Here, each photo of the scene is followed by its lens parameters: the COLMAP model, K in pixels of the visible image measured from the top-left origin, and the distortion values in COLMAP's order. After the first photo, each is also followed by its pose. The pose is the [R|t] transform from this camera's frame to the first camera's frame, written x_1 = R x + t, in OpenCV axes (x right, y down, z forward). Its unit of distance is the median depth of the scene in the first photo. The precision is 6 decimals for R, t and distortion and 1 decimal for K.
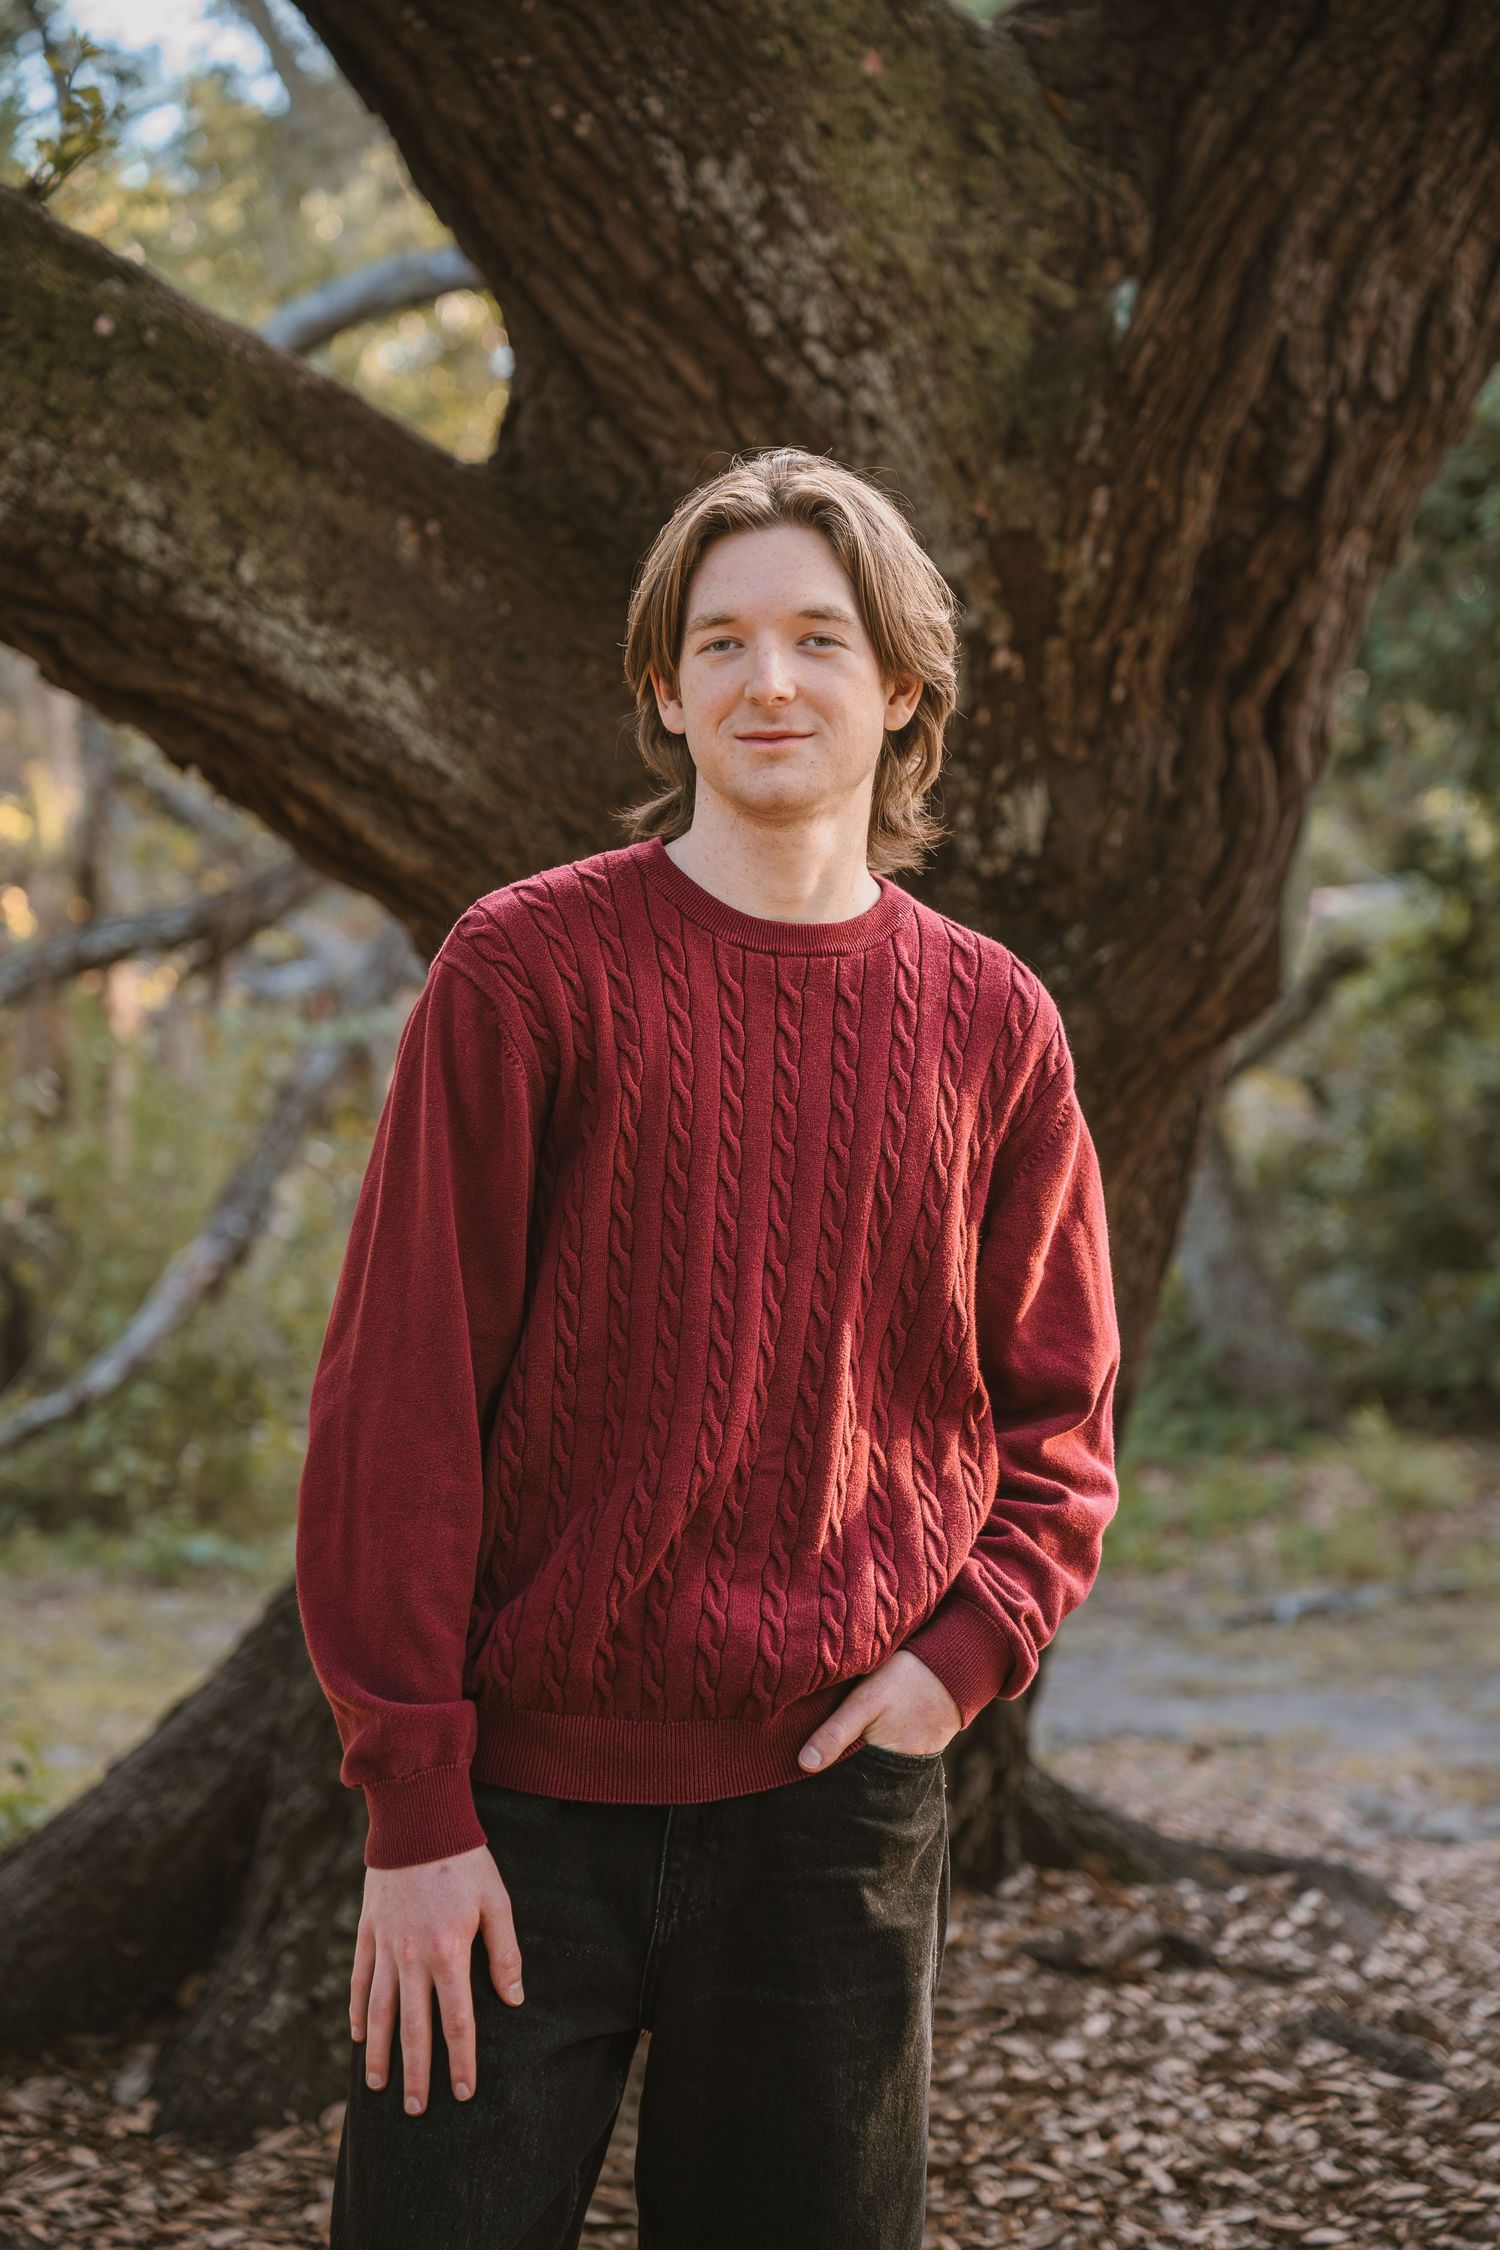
lens RADIAL K [[3965.7, 0, 750.2], [0, 3965.7, 1089.4], [0, 0, 1]] dist [0.252669, 1.043458]
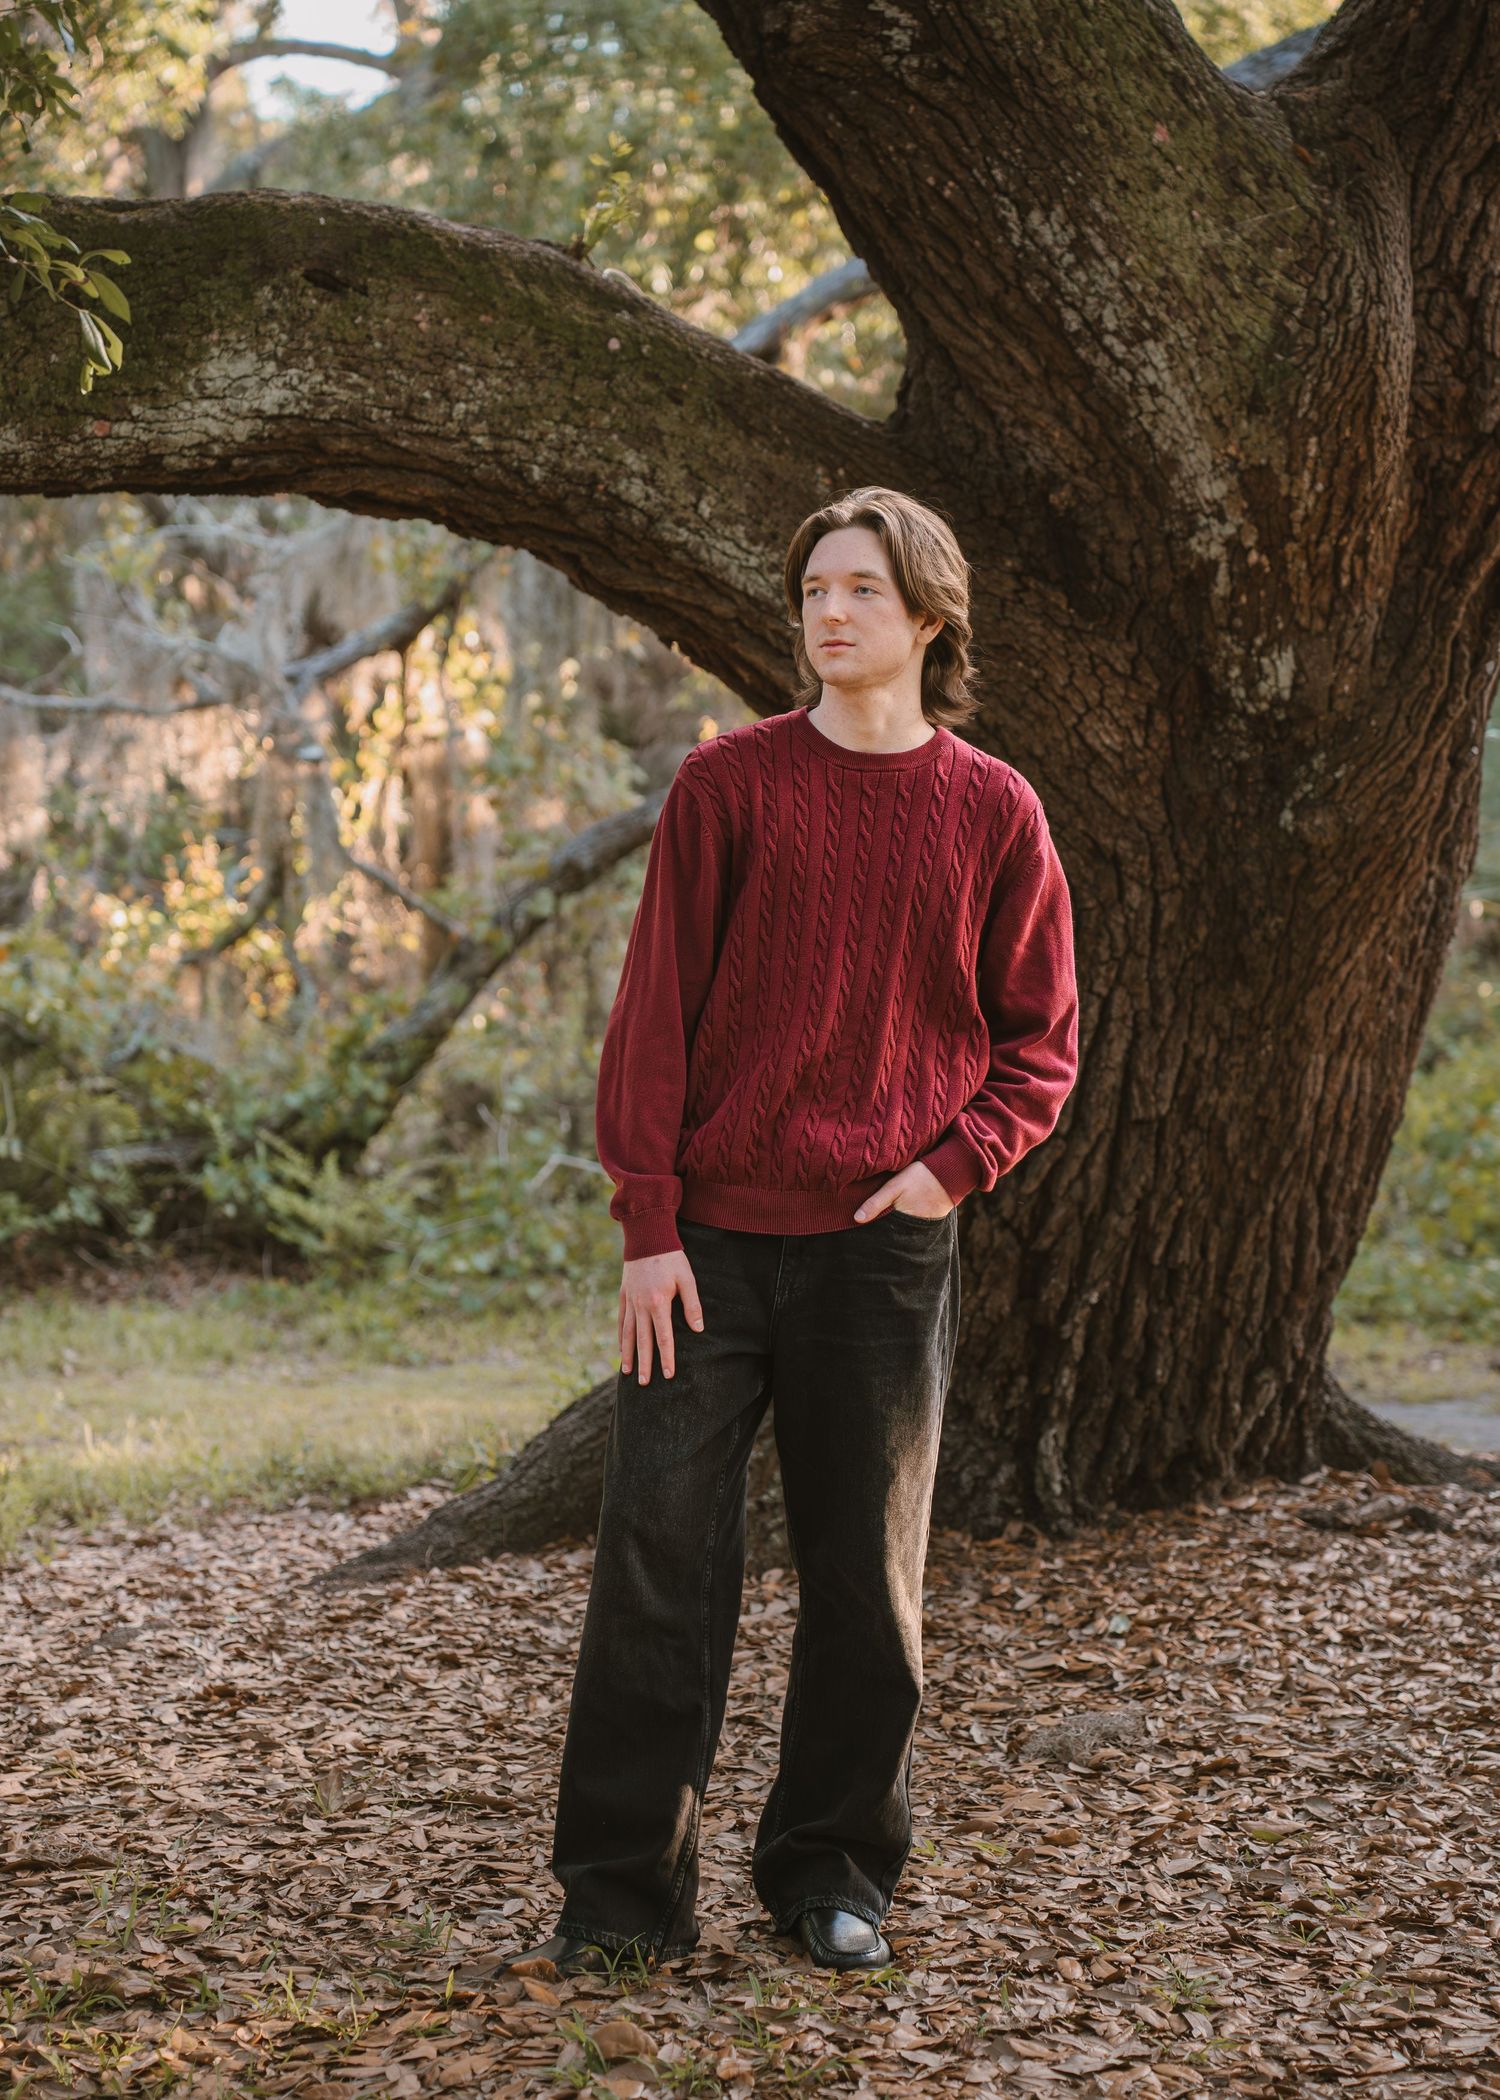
lens RADIAL K [[4697.7, 0, 750.5], [0, 4697.7, 1047.5], [0, 0, 1]] dist [0.048739, 3.080517]
pose [[0.977918, 0.012041, -0.208644, 0.240803], [-0.007284, 0.999696, 0.023555, 0.024479], [0.208864, -0.021516, 0.977708, -0.645778]]
